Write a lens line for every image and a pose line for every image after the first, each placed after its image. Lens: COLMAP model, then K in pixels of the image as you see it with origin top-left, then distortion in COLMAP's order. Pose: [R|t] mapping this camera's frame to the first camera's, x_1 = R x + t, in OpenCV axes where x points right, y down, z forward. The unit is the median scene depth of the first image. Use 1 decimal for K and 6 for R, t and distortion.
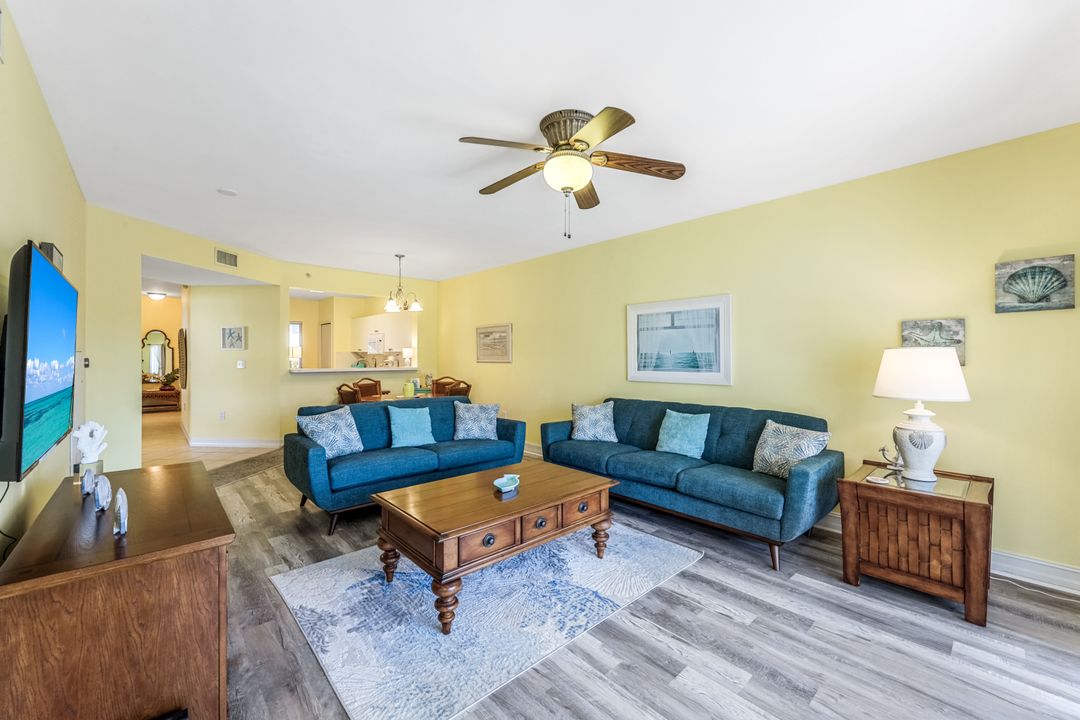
lens RADIAL K [[433.0, 0, 539.9], [0, 433.0, 355.3], [0, 0, 1]] dist [-0.001696, -0.000268]
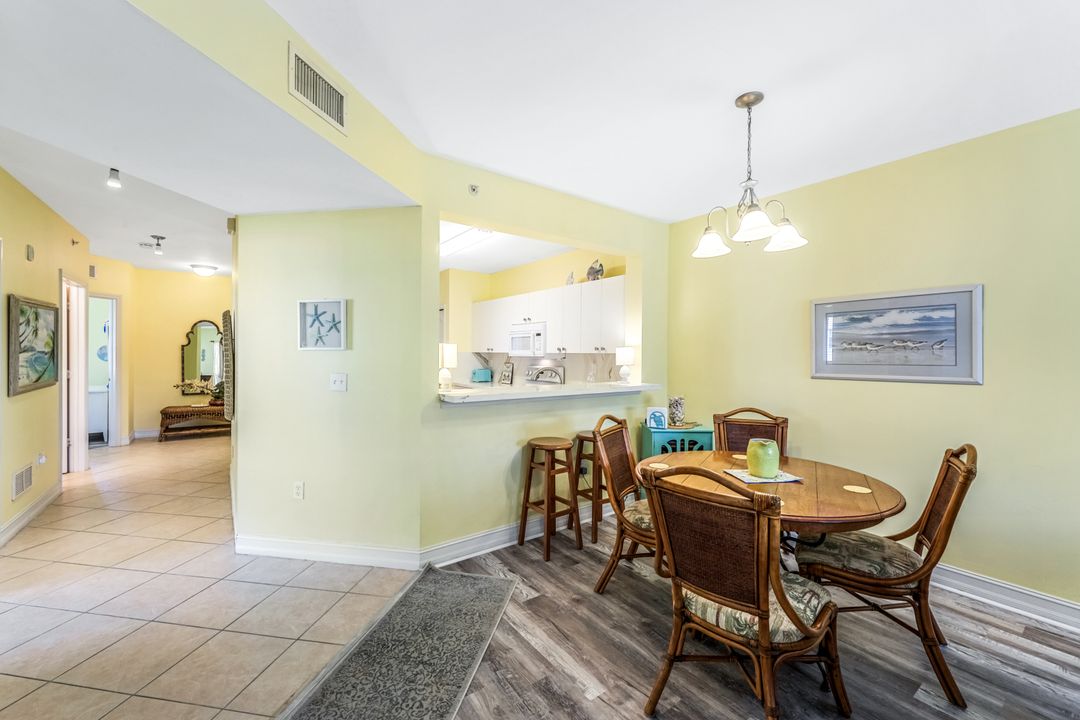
lens RADIAL K [[434.1, 0, 536.3], [0, 434.1, 353.8], [0, 0, 1]] dist [-0.003361, -0.000236]
pose [[0.993903, 0.003193, -0.110209, -0.433139], [-0.003074, 0.999994, 0.001249, -0.010339], [0.110212, -0.000902, 0.993908, 0.569433]]
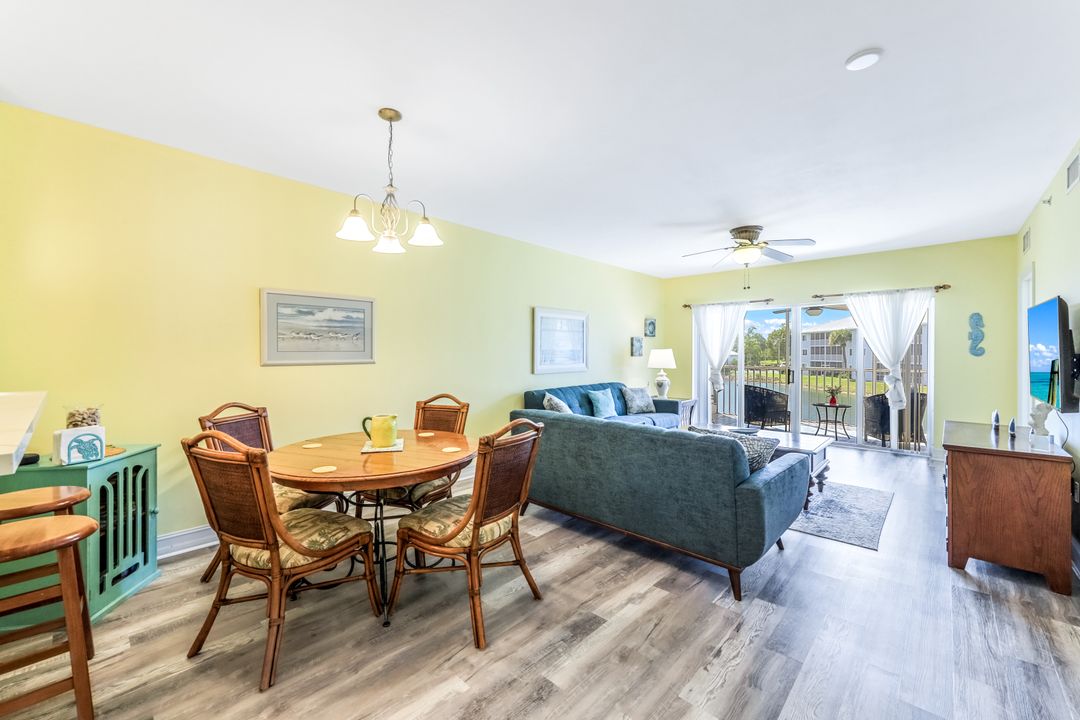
lens RADIAL K [[434.1, 0, 536.3], [0, 434.1, 353.8], [0, 0, 1]] dist [-0.003361, -0.000236]
pose [[-0.081979, -0.004364, 0.996625, -0.707686], [-0.003482, 0.999986, 0.004092, 0.000596], [-0.996628, -0.003135, -0.081993, 0.834640]]
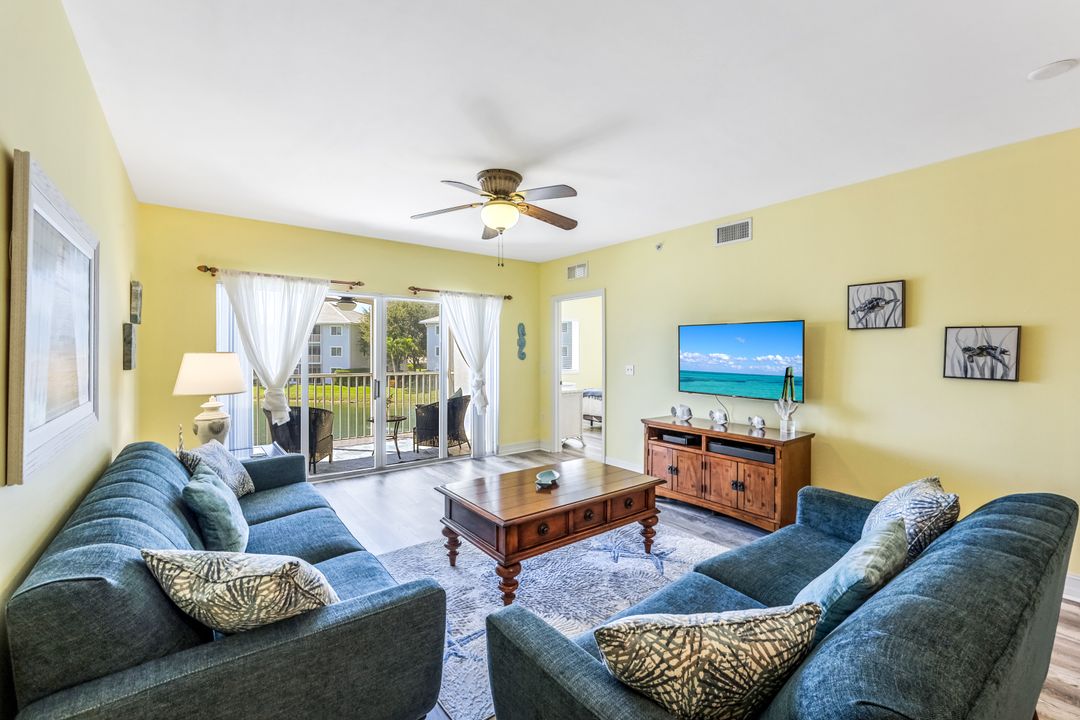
lens RADIAL K [[447.4, 0, 537.2], [0, 447.4, 355.7], [0, 0, 1]] dist [-0.001482, -0.000049]
pose [[-0.995569, -0.007151, 0.093757, -0.073579], [-0.006743, 0.999966, 0.004672, -0.008972], [-0.093787, 0.004019, -0.995584, 0.925231]]
